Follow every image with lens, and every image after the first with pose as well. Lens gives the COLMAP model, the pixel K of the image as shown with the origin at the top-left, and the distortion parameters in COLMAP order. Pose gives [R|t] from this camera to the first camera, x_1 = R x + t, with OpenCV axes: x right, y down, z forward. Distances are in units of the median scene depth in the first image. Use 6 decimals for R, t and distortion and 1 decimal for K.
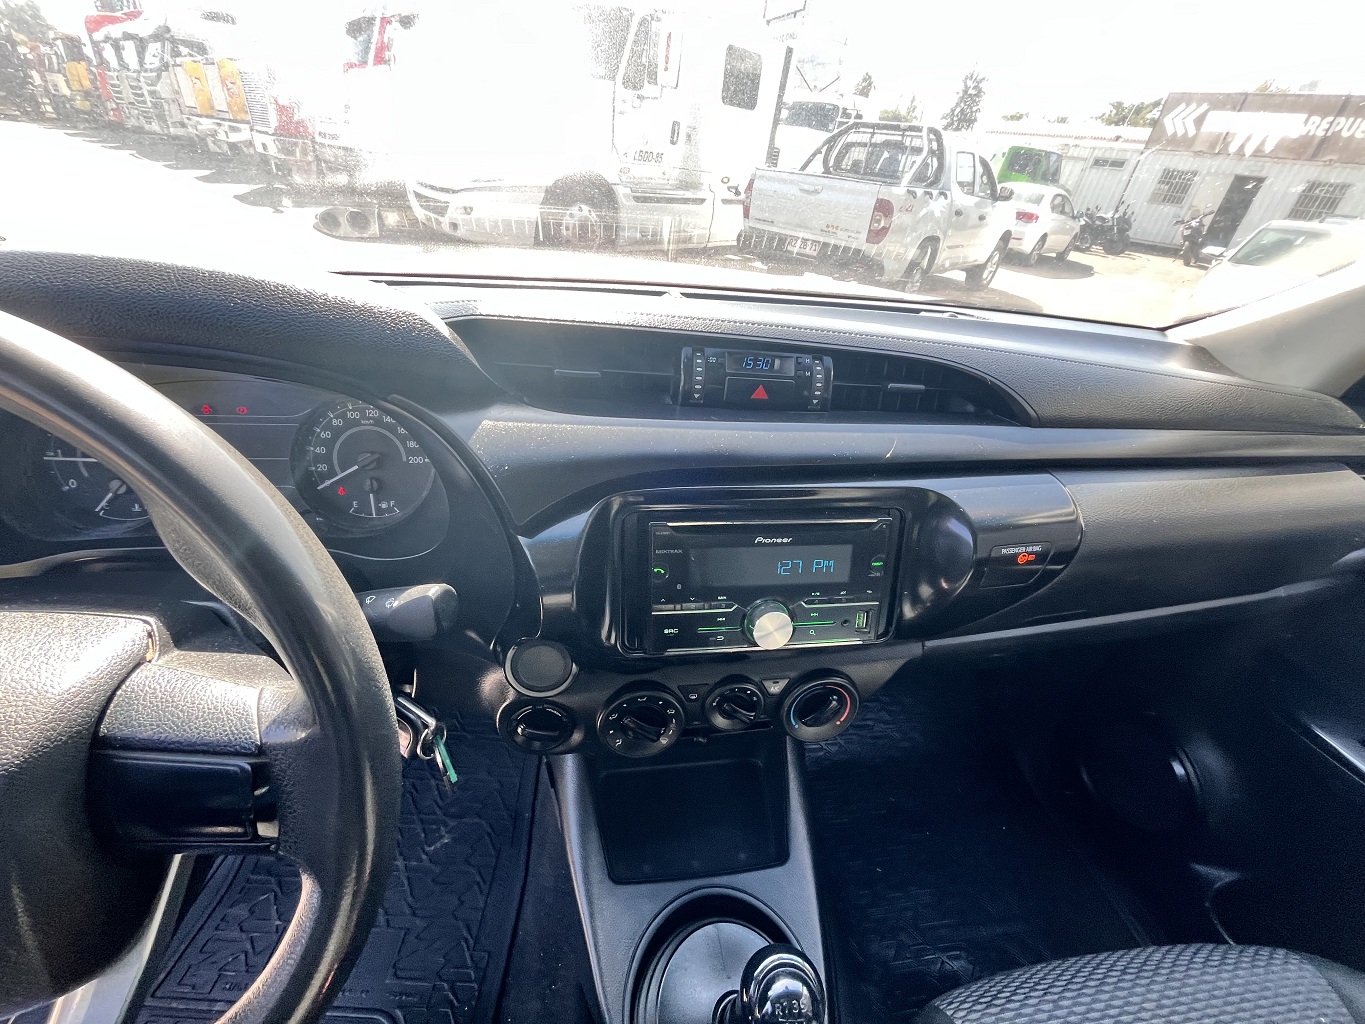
lens RADIAL K [[553.9, 0, 677.7], [0, 553.9, 516.0], [0, 0, 1]] dist [-0.004249, 0.000127]
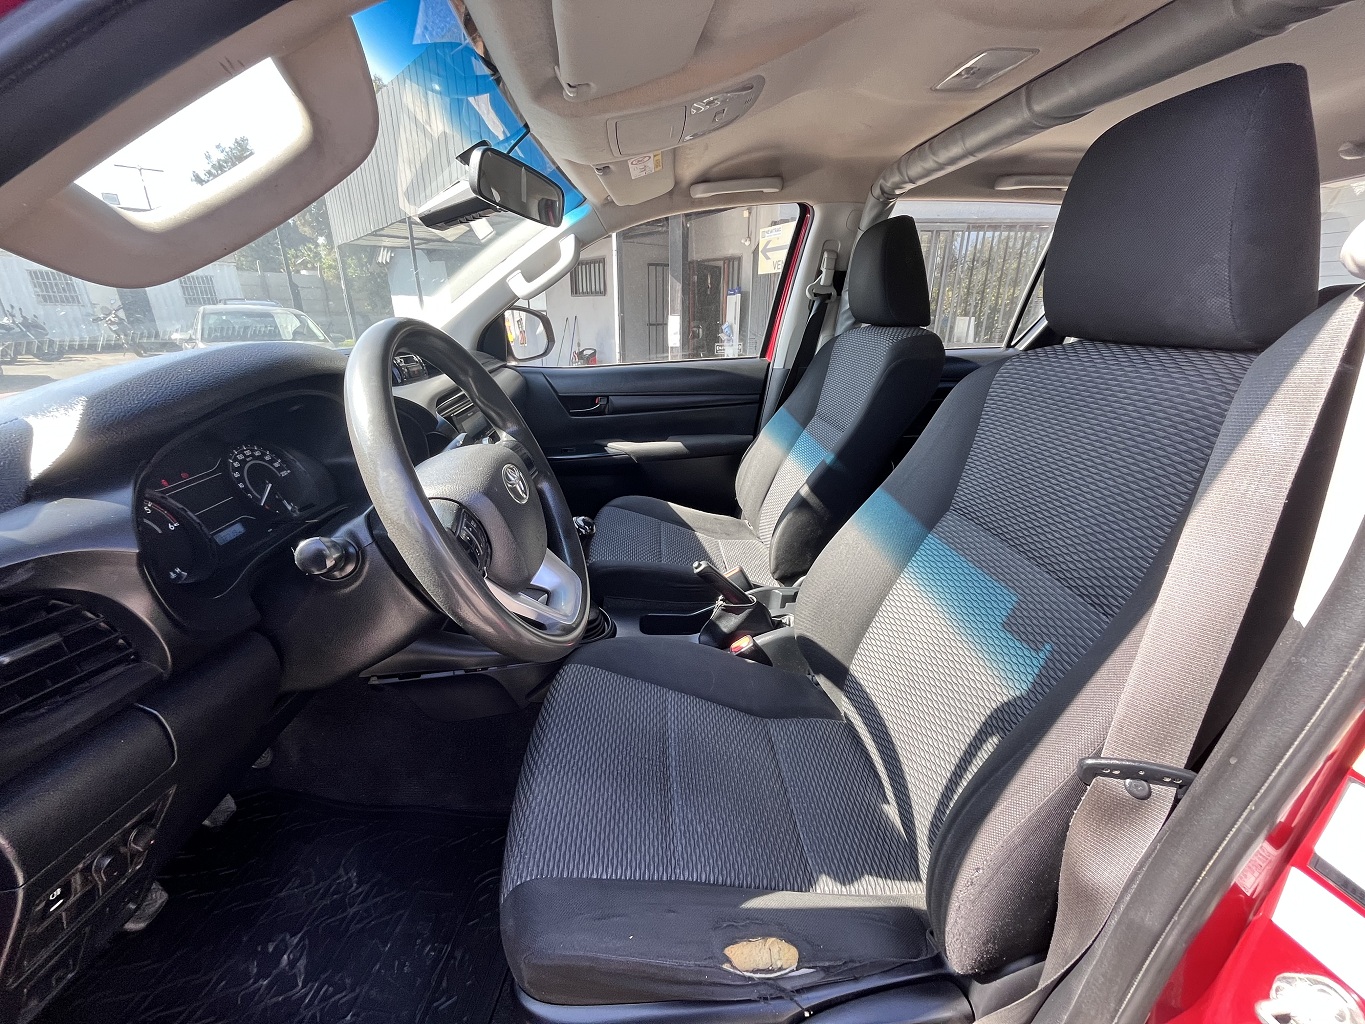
lens RADIAL K [[553.9, 0, 677.7], [0, 553.9, 516.0], [0, 0, 1]] dist [-0.004249, 0.000127]
pose [[0.083252, -0.427843, 0.900011, -0.122397], [0.548513, 0.773697, 0.317058, 0.006718], [-0.831987, 0.467272, 0.299089, -0.019244]]
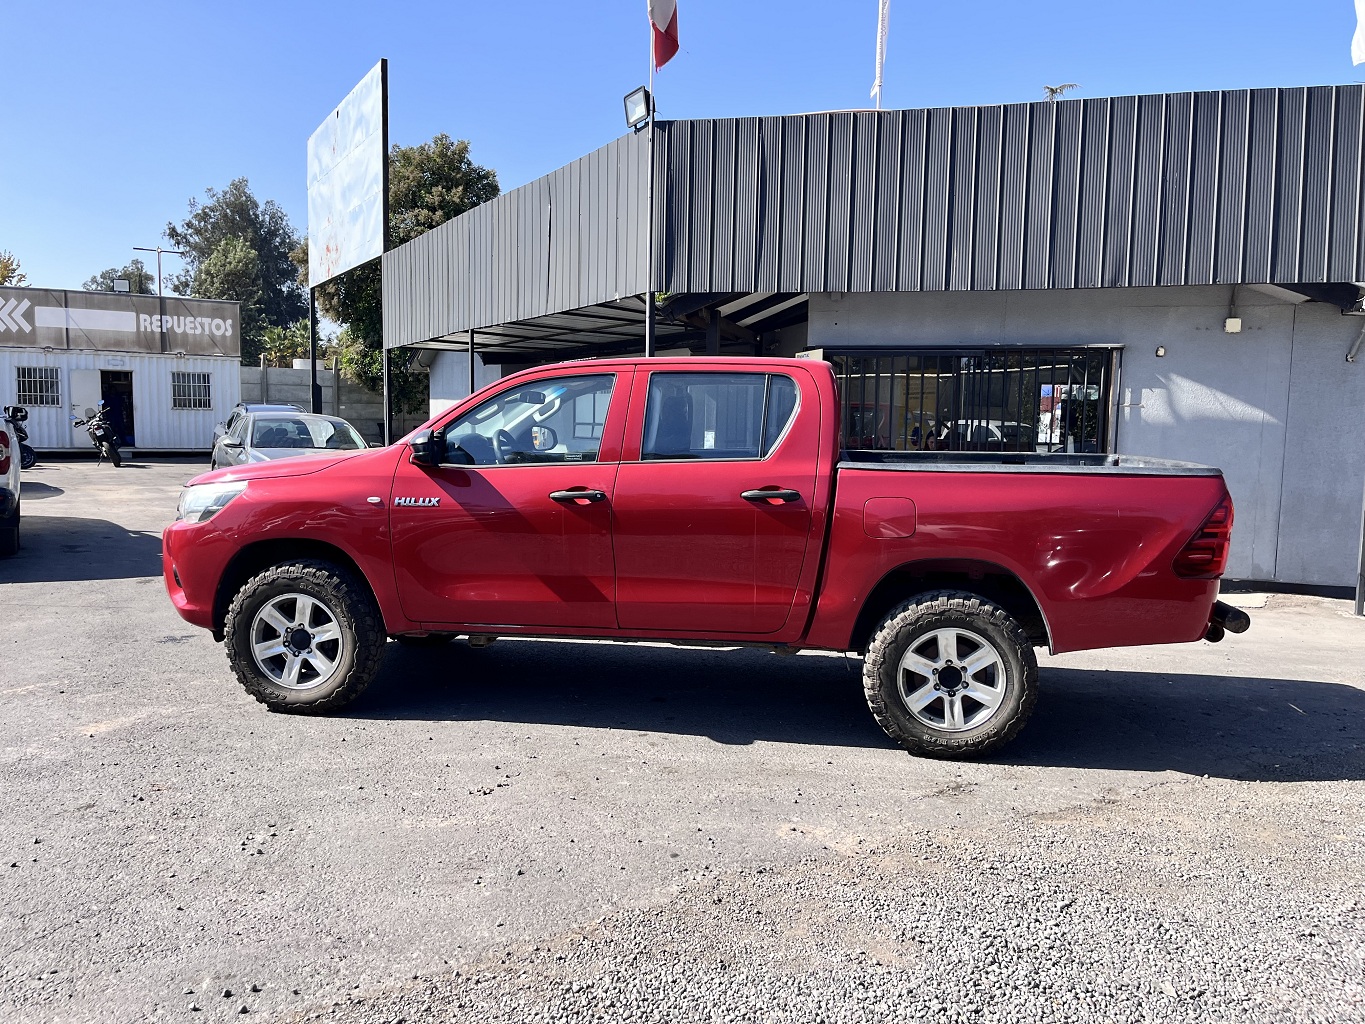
lens RADIAL K [[1042.7, 0, 698.9], [0, 1042.7, 510.4], [0, 0, 1]] dist [0.072893, -0.112504]
pose [[0.260829, -0.165877, 0.951027, -0.781146], [0.533565, 0.845758, 0.001181, 0.122003], [-0.804535, 0.507127, 0.309105, -0.317291]]
